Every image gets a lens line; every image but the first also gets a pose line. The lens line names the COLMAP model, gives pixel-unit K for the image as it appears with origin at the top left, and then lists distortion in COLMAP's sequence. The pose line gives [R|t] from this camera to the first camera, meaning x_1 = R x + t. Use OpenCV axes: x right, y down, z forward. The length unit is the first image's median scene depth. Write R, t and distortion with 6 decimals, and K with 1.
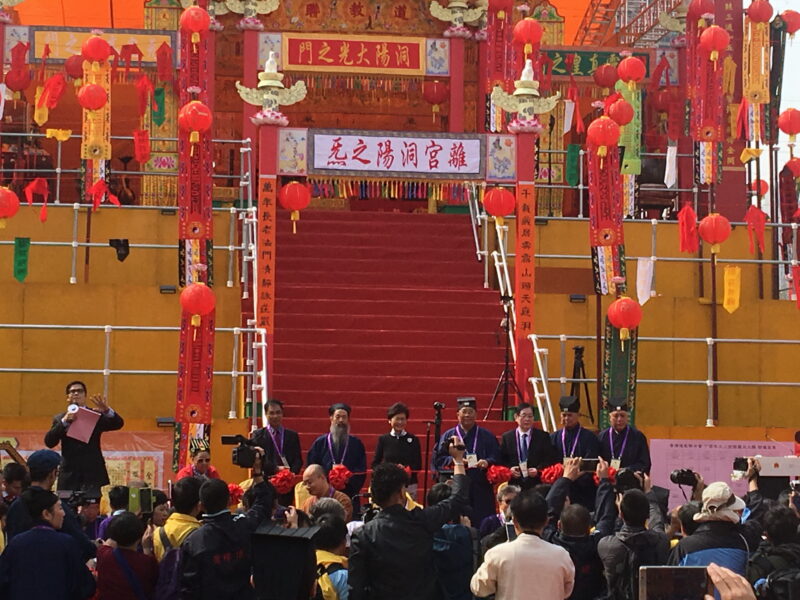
lens RADIAL K [[1988.6, 0, 395.7], [0, 1988.6, 299.8], [0, 0, 1]] dist [0.087948, 0.000000]
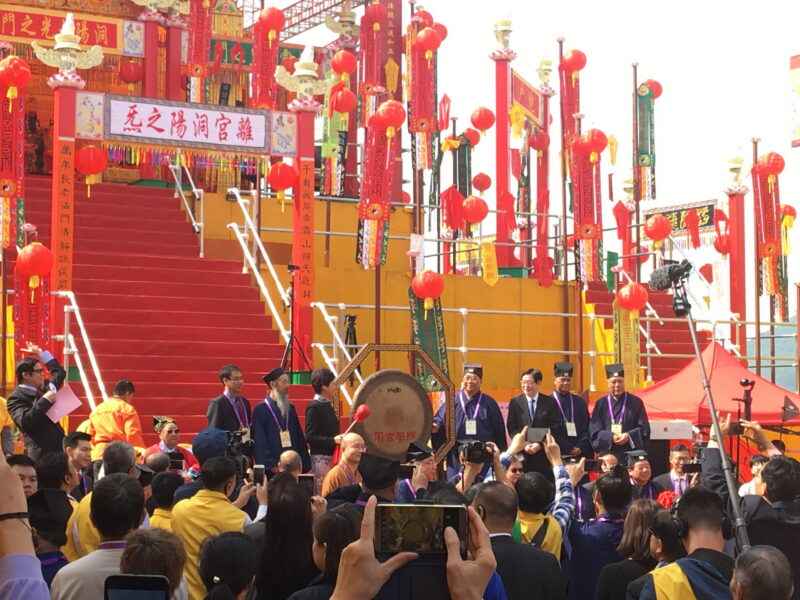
lens RADIAL K [[1627.2, 0, 405.2], [0, 1627.2, 298.2], [0, 0, 1]] dist [0.050113, 0.000000]
pose [[0.927020, 0.018841, 0.374539, -0.209167], [-0.023252, 0.999703, 0.007262, 0.007674], [-0.374291, -0.015440, 0.927183, 0.177446]]
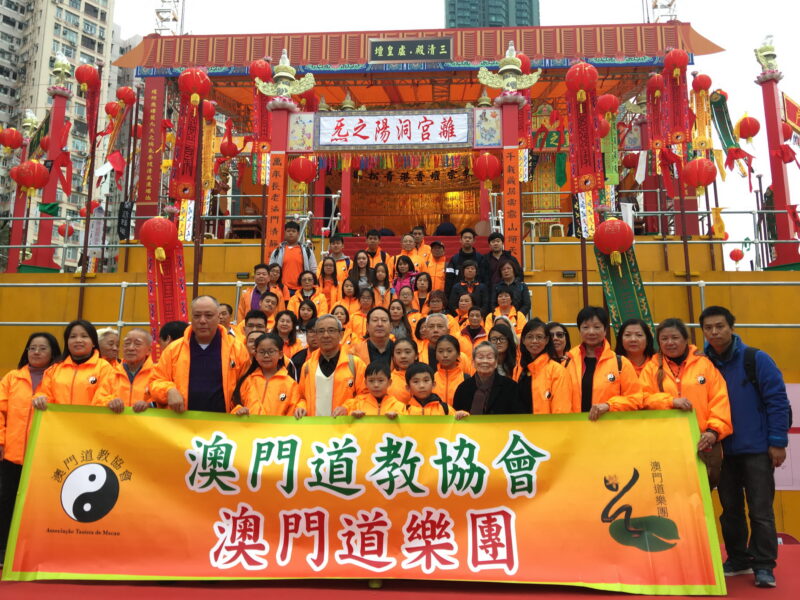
lens RADIAL K [[675.0, 0, 403.1], [0, 675.0, 294.5], [0, 0, 1]] dist [0.076418, -0.130258]
pose [[0.983823, -0.032183, -0.176229, 0.070603], [0.013309, 0.994143, -0.107254, 0.060079], [0.178648, 0.103174, 0.978489, 0.636800]]
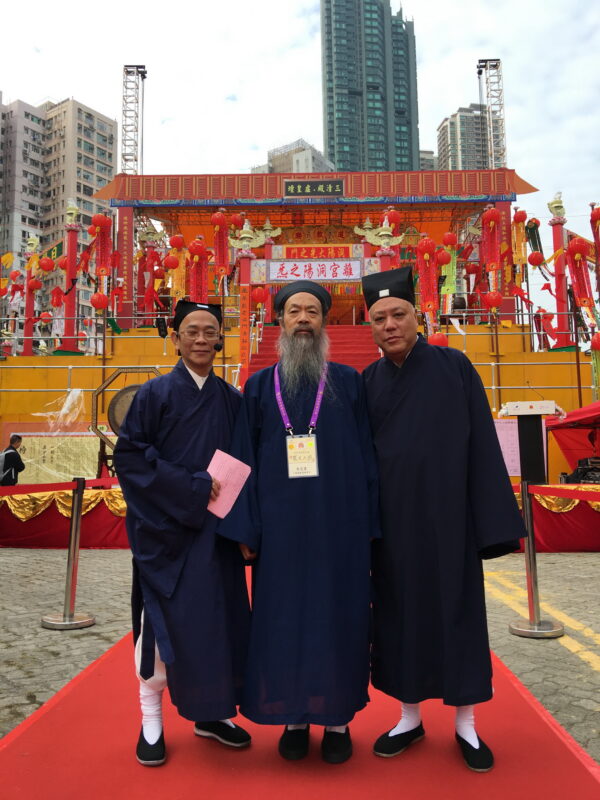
lens RADIAL K [[675.0, 0, 304.2], [0, 675.0, 397.3], [0, 0, 1]] dist [0.076418, -0.130258]
pose [[0.989035, -0.031192, -0.144352, 0.077783], [0.024934, 0.998678, -0.044954, 0.071842], [0.145564, 0.040862, 0.988505, 0.384061]]
